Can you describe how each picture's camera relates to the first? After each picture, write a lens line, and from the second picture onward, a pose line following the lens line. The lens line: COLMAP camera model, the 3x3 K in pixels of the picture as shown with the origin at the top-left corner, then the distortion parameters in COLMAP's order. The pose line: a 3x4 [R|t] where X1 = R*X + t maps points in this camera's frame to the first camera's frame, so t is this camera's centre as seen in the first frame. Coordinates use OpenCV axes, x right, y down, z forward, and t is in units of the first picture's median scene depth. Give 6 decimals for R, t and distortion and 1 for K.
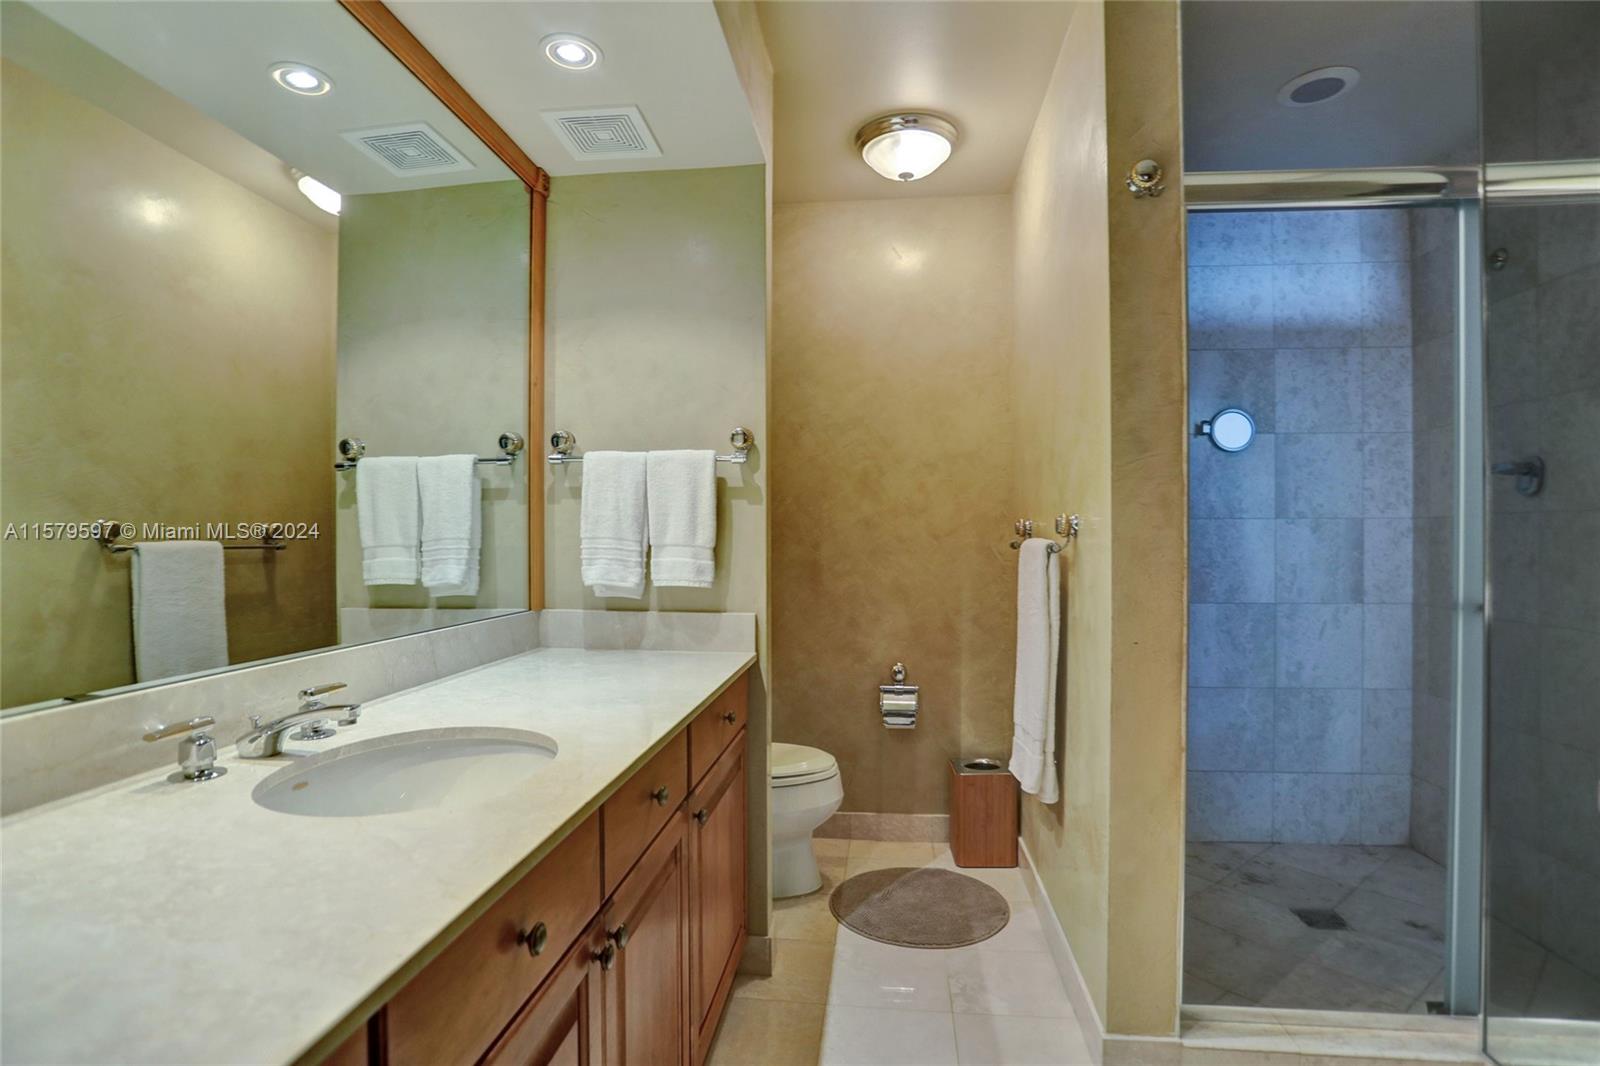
lens RADIAL K [[790.8, 0, 795.8], [0, 790.8, 540.2], [0, 0, 1]] dist [-0.076838, 0.035354]
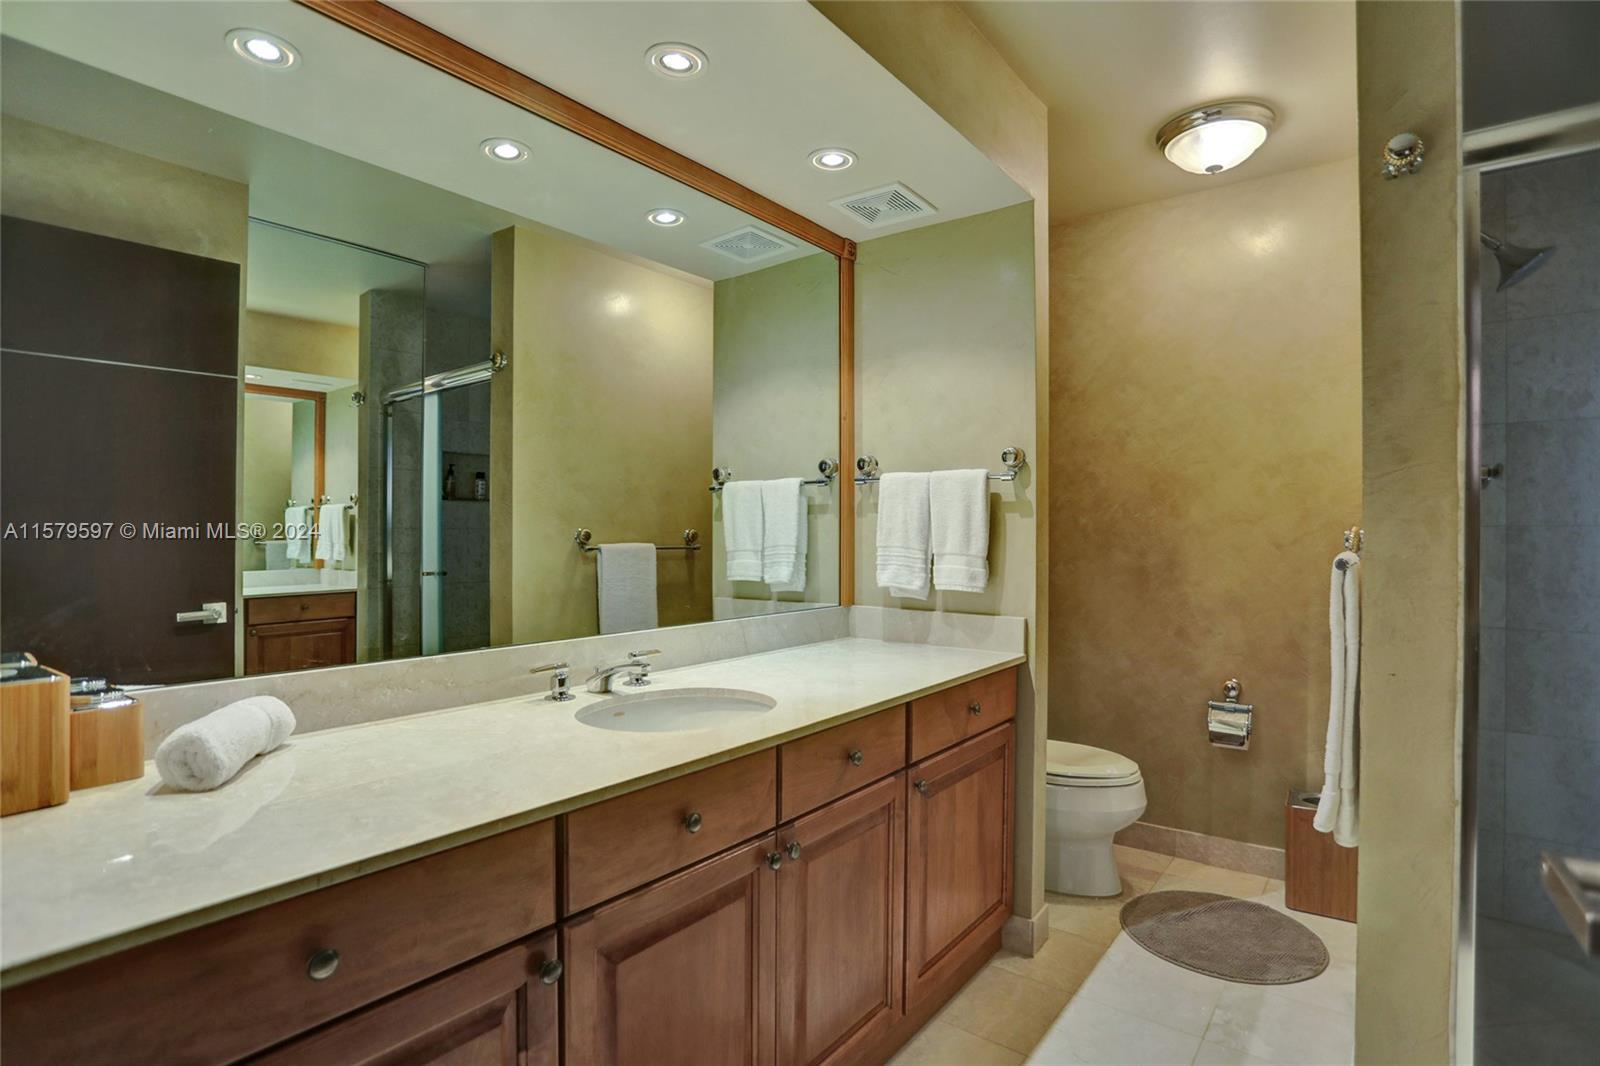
lens RADIAL K [[776.1, 0, 793.2], [0, 776.1, 535.3], [0, 0, 1]] dist [-0.077399, 0.035993]
pose [[0.863912, 0.004499, -0.503622, 0.197533], [-0.006160, 0.999980, -0.001633, -0.016568], [0.503605, 0.004513, 0.863922, -0.069816]]
